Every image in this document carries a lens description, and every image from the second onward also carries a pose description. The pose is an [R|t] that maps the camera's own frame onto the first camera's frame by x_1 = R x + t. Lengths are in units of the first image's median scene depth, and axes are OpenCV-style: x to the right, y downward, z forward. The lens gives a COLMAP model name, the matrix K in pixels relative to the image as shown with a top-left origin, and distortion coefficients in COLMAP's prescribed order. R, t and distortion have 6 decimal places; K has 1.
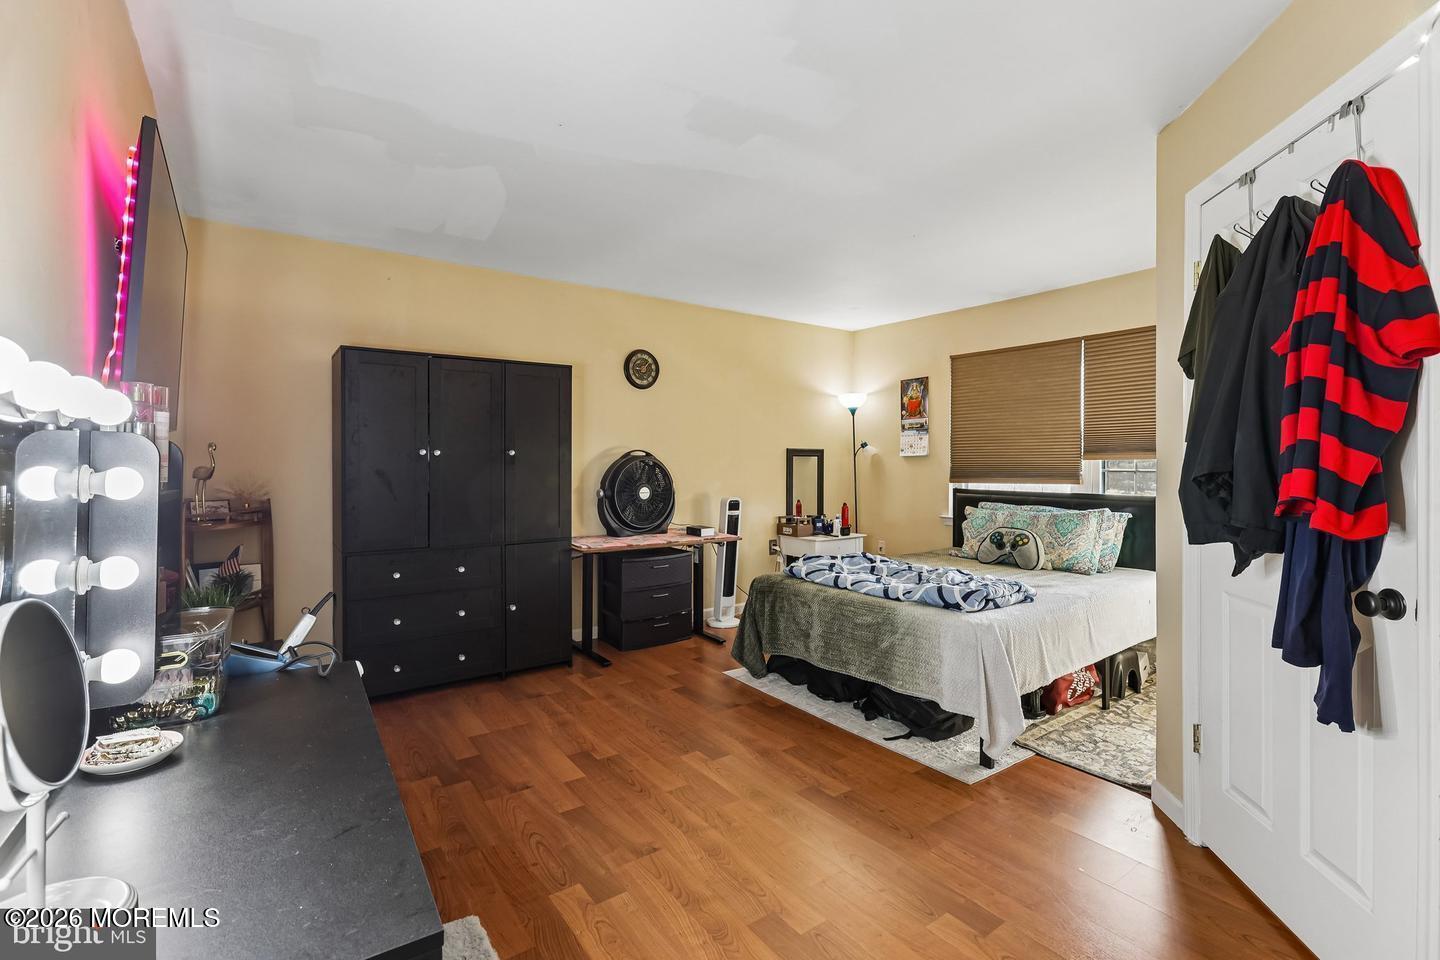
lens RADIAL K [[650.9, 0, 720.0], [0, 650.9, 480.0], [0, 0, 1]] dist [-0.003839, 0.000365]
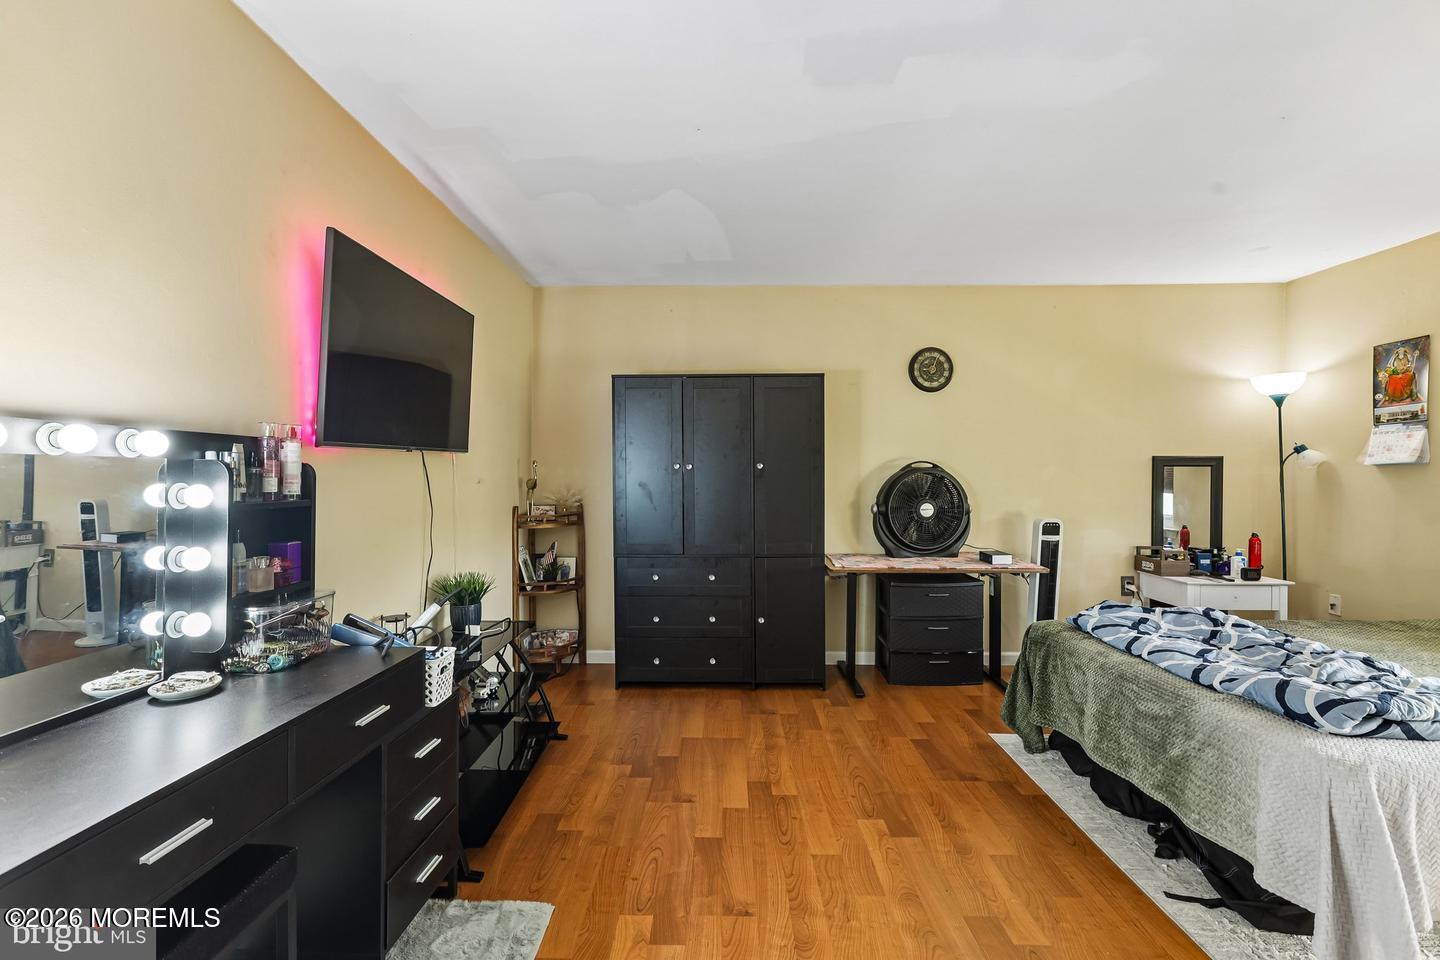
lens RADIAL K [[650.4, 0, 706.7], [0, 650.4, 488.5], [0, 0, 1]] dist [-0.010635, 0.010572]
pose [[0.795338, 0.013824, -0.606009, 0.210387], [-0.014882, 0.999884, 0.003278, -0.008607], [0.605984, 0.006411, 0.795451, 0.139388]]
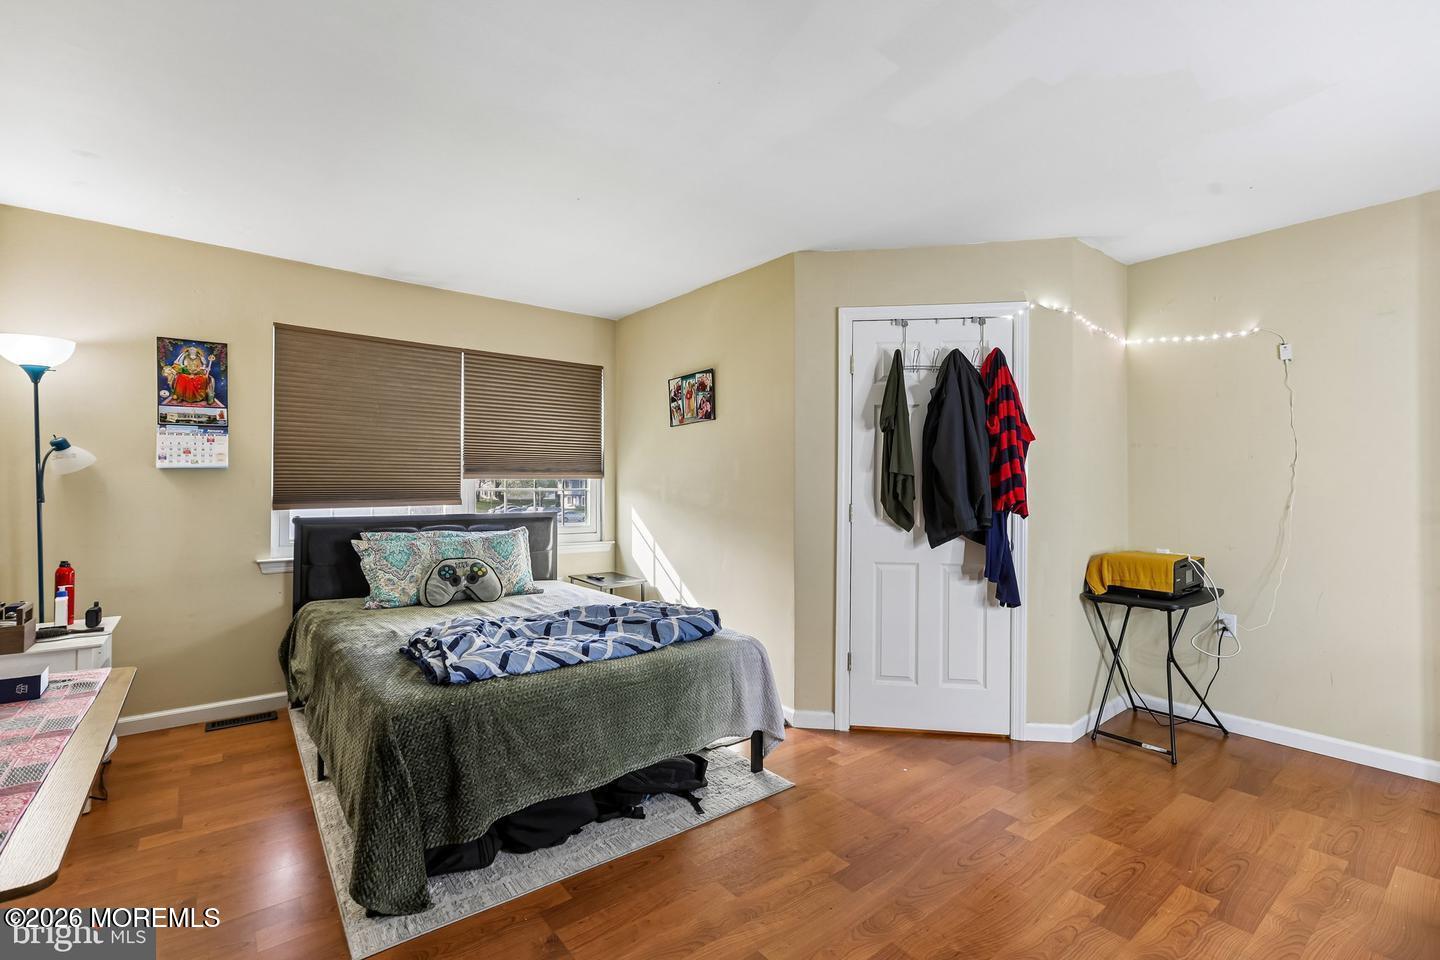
lens RADIAL K [[625.8, 0, 712.6], [0, 625.8, 484.6], [0, 0, 1]] dist [-0.000484, 0.000115]
pose [[-0.033709, -0.003204, 0.999427, -0.417239], [0.019910, 0.999794, 0.003877, -0.020860], [-0.999233, 0.020029, -0.033638, 0.760488]]
